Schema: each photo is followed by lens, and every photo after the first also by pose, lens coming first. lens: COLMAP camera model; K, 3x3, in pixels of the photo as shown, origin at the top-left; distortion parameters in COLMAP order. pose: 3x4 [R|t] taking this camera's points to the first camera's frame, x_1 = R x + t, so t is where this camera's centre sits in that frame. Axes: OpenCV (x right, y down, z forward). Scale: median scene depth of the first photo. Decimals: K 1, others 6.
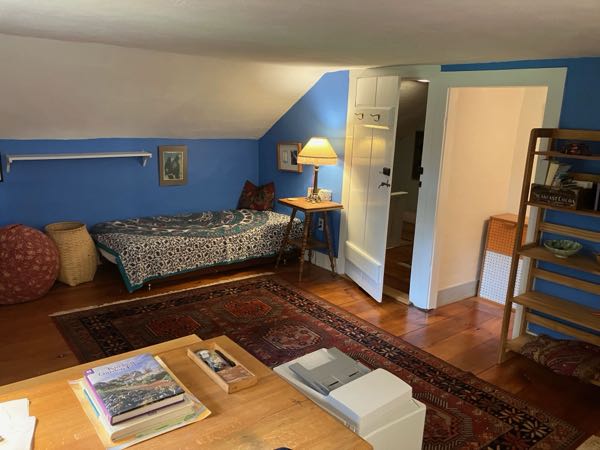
lens RADIAL K [[496.8, 0, 300.0], [0, 496.8, 225.0], [0, 0, 1]] dist [0.005063, -0.012549]
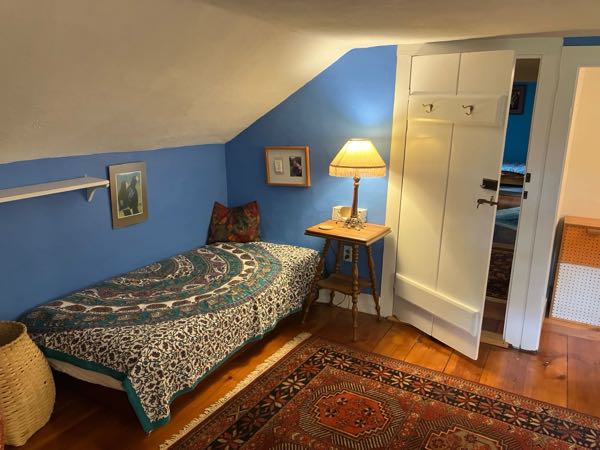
lens RADIAL K [[496.8, 0, 300.0], [0, 496.8, 225.0], [0, 0, 1]] dist [0.005063, -0.012549]
pose [[0.924564, -0.118264, 0.362208, -0.312474], [0.107476, 0.992956, 0.049867, -0.096209], [-0.365555, -0.007176, 0.930762, 0.355950]]
